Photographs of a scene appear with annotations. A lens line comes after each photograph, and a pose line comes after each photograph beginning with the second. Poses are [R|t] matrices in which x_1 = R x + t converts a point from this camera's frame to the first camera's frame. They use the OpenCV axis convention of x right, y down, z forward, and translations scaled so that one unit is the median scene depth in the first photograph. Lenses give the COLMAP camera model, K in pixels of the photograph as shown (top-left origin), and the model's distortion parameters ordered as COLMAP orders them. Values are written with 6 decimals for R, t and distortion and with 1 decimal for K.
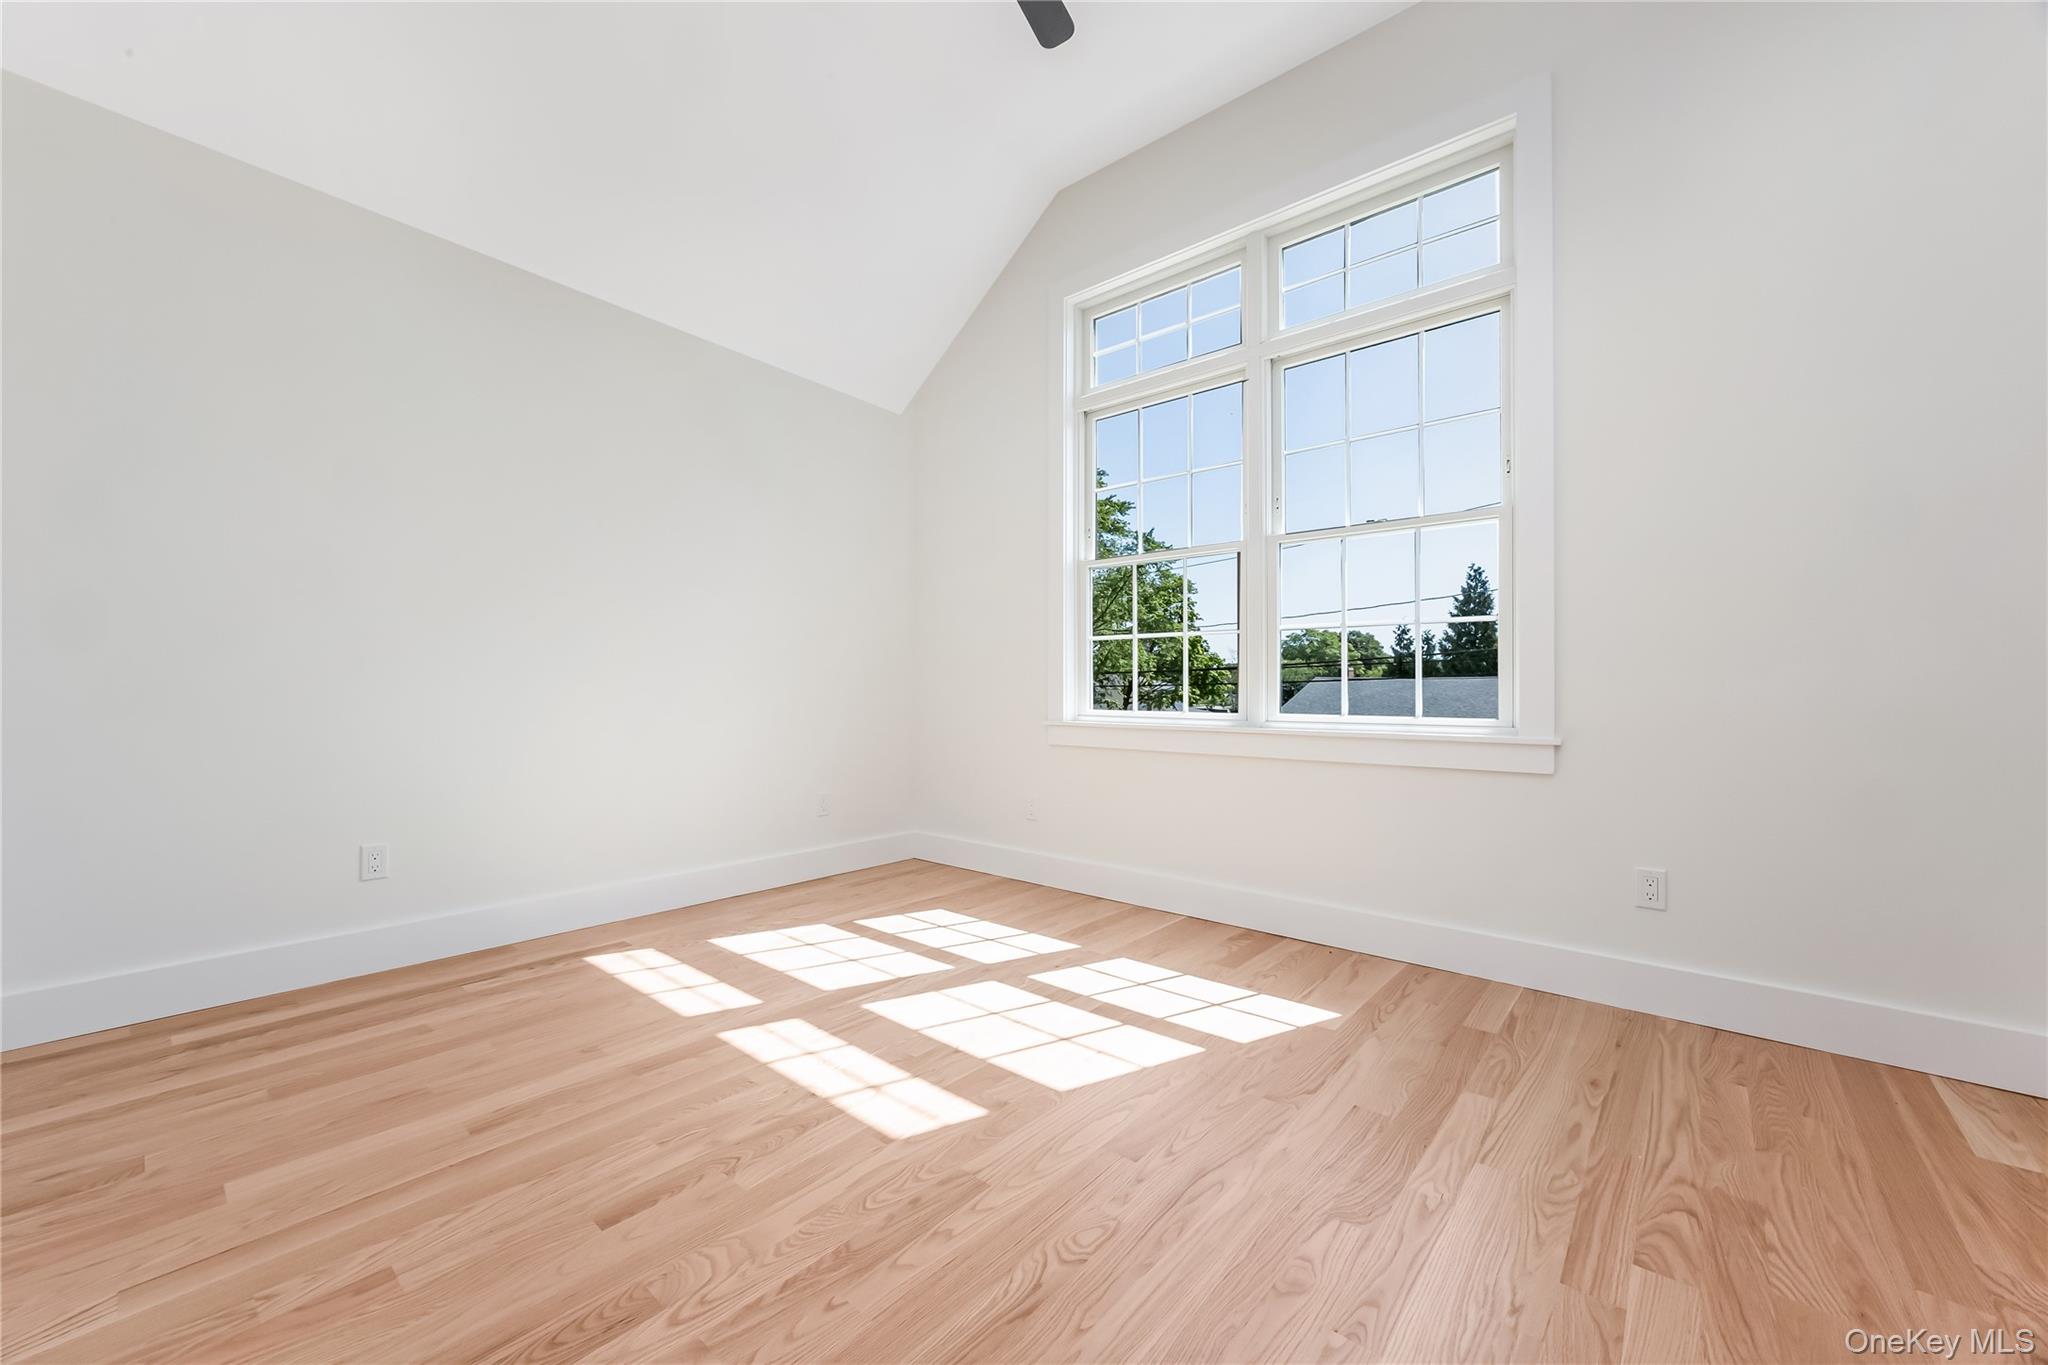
lens RADIAL K [[795.3, 0, 1033.6], [0, 795.3, 656.5], [0, 0, 1]] dist [0.008935, -0.001327]
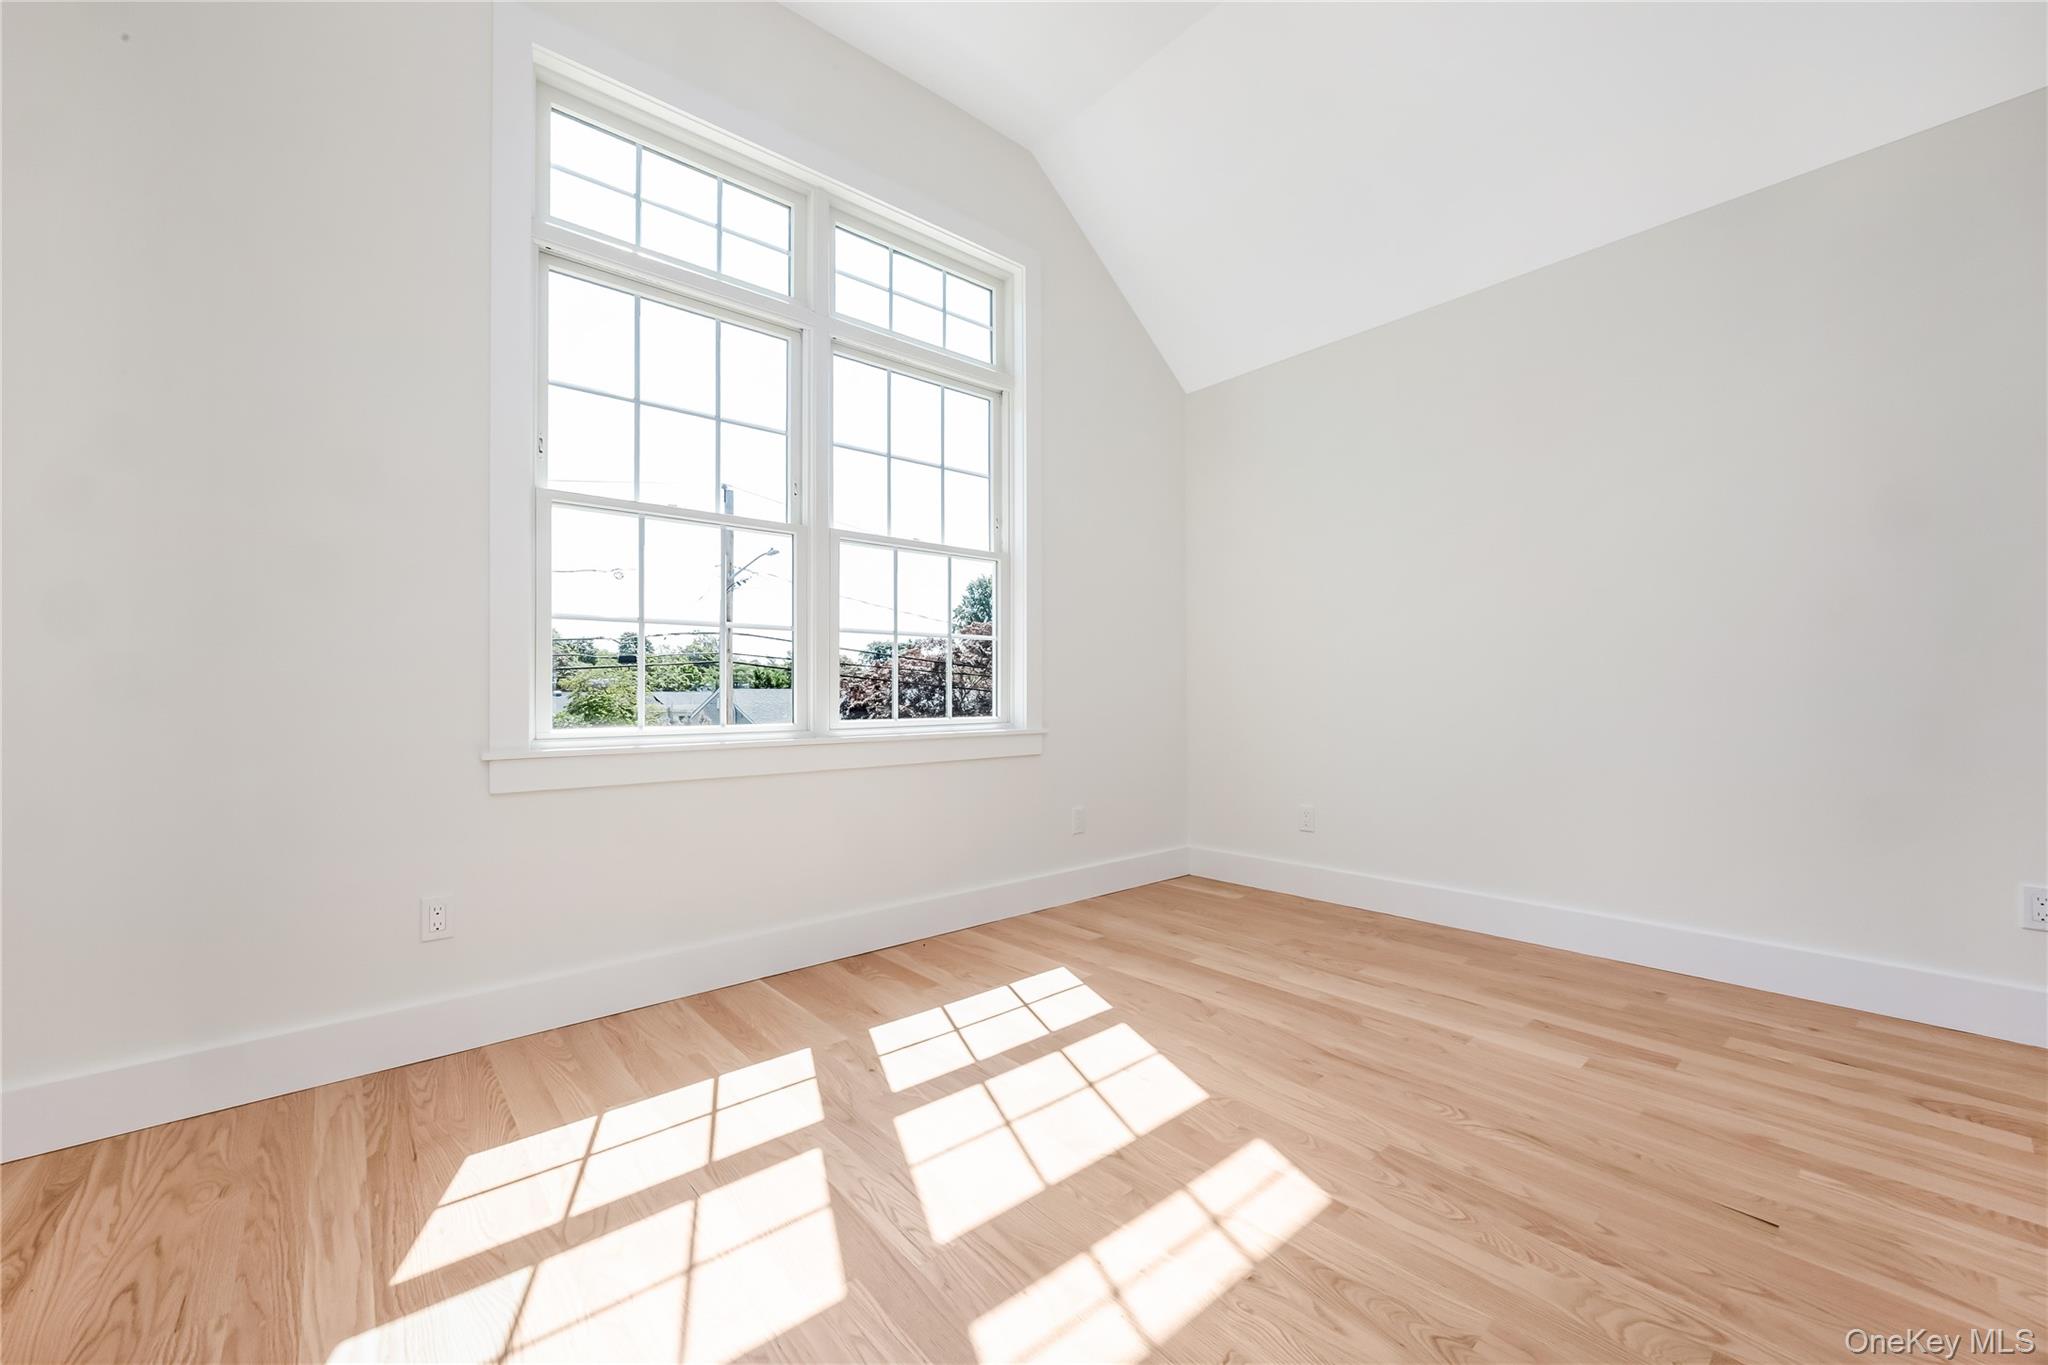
lens RADIAL K [[795.3, 0, 1030.1], [0, 795.3, 669.3], [0, 0, 1]] dist [0.008935, -0.001327]
pose [[0.145464, 0.032706, 0.988823, -0.746058], [-0.032109, 0.999083, -0.028322, 0.038331], [-0.988842, -0.027631, 0.146381, 0.818875]]
